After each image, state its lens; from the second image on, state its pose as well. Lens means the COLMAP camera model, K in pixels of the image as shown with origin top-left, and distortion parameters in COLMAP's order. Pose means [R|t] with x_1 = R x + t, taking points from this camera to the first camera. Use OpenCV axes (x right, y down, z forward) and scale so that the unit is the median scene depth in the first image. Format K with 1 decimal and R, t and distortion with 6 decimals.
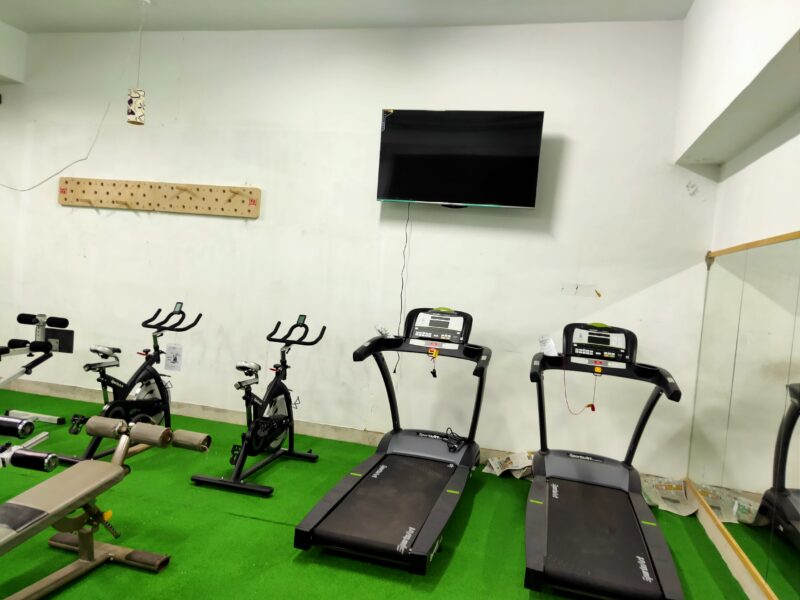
lens RADIAL K [[596.2, 0, 400.0], [0, 596.2, 300.0], [0, 0, 1]] dist [0.037780, 0.001001]
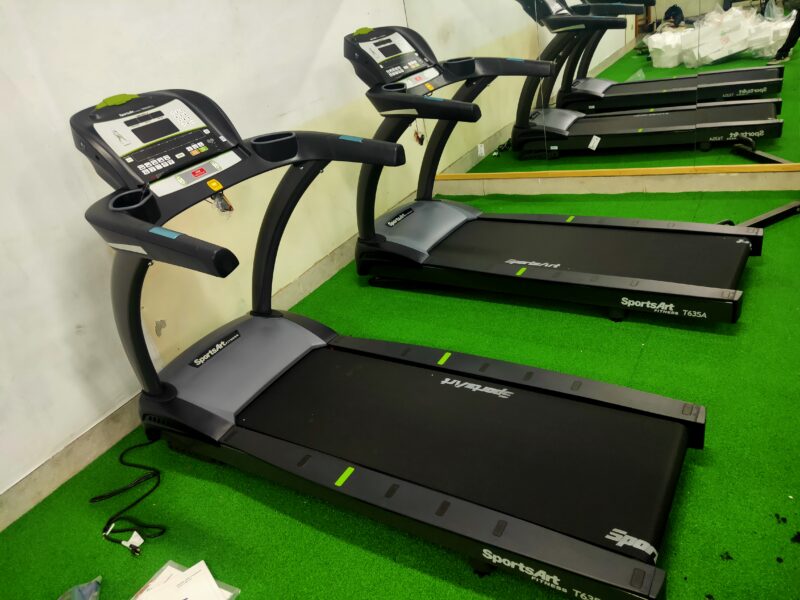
lens RADIAL K [[596.2, 0, 400.0], [0, 596.2, 300.0], [0, 0, 1]] dist [0.037780, 0.001001]
pose [[0.273274, -0.576297, 0.770197, -0.043248], [0.249660, 0.815728, 0.521783, -0.018764], [-0.928973, 0.049698, 0.366796, 0.629238]]
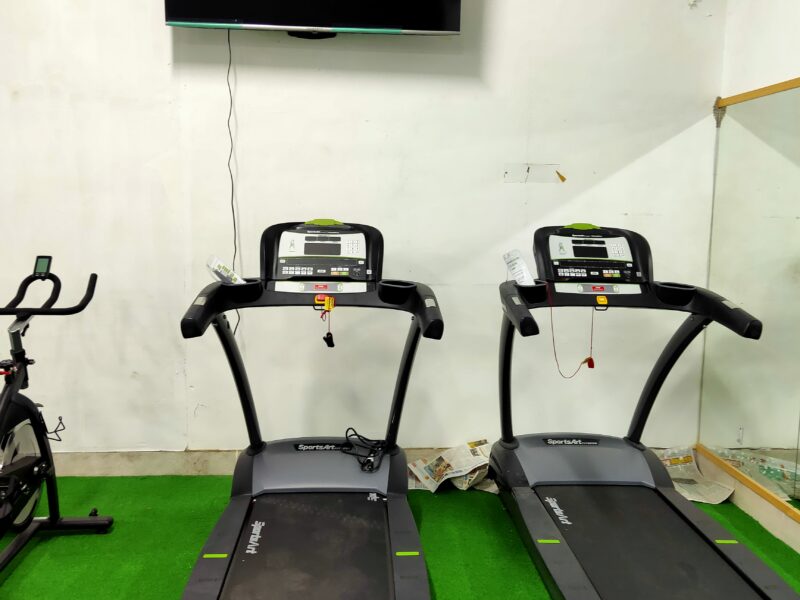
lens RADIAL K [[797.8, 0, 400.0], [0, 797.8, 300.0], [0, 0, 1]] dist [0.041052, -0.005769]
pose [[0.947866, -0.110092, 0.299049, -0.090769], [0.077559, 0.989909, 0.118593, 0.004991], [-0.309087, -0.089216, 0.946840, 0.276567]]
